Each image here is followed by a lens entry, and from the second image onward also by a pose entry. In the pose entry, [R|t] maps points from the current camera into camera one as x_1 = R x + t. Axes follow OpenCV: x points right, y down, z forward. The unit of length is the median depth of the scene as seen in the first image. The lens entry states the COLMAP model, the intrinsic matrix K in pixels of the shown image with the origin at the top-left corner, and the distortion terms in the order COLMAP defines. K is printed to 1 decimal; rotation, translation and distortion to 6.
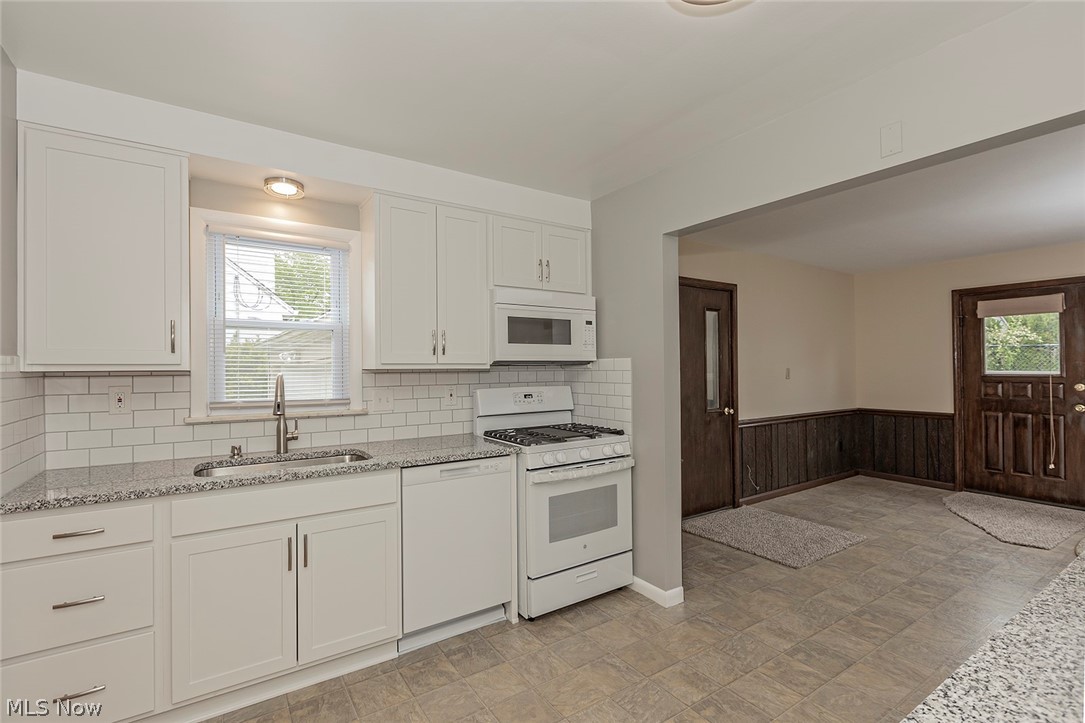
lens RADIAL K [[491.0, 0, 542.5], [0, 491.0, 361.5], [0, 0, 1]] dist [-0.002537, -0.000550]
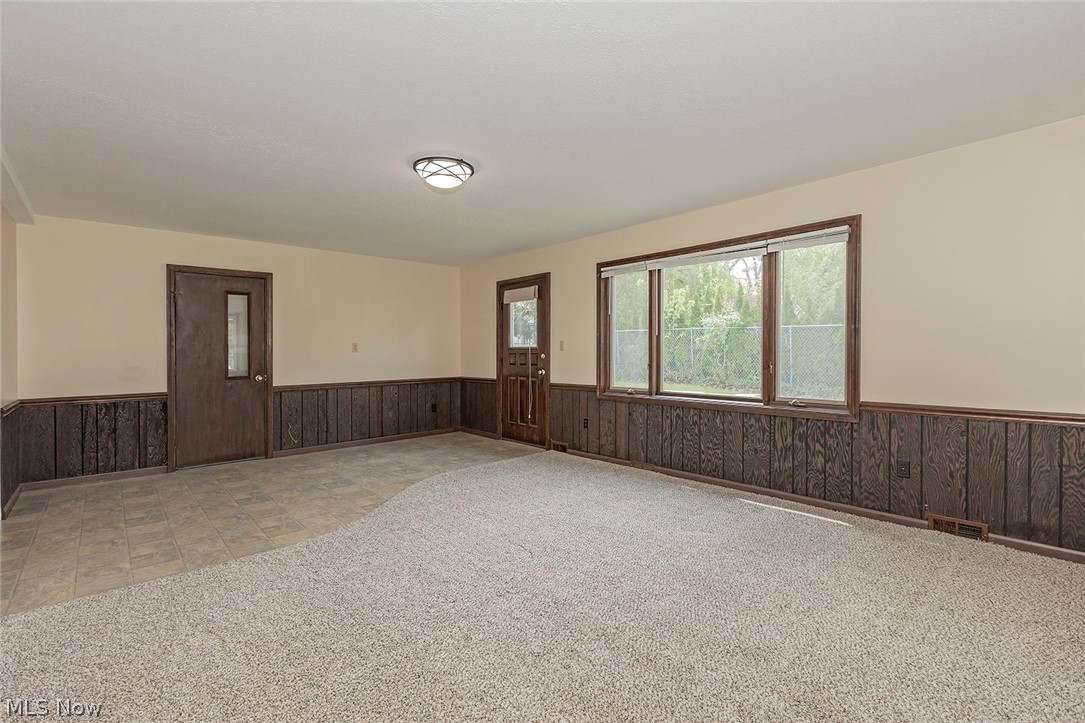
lens RADIAL K [[480.7, 0, 558.6], [0, 480.7, 354.3], [0, 0, 1]] dist [0.000595, 0.000216]
pose [[0.984615, -0.005772, 0.174643, 0.892277], [0.002191, 0.999784, 0.020688, 0.019277], [-0.174725, -0.019987, 0.984414, -0.288811]]
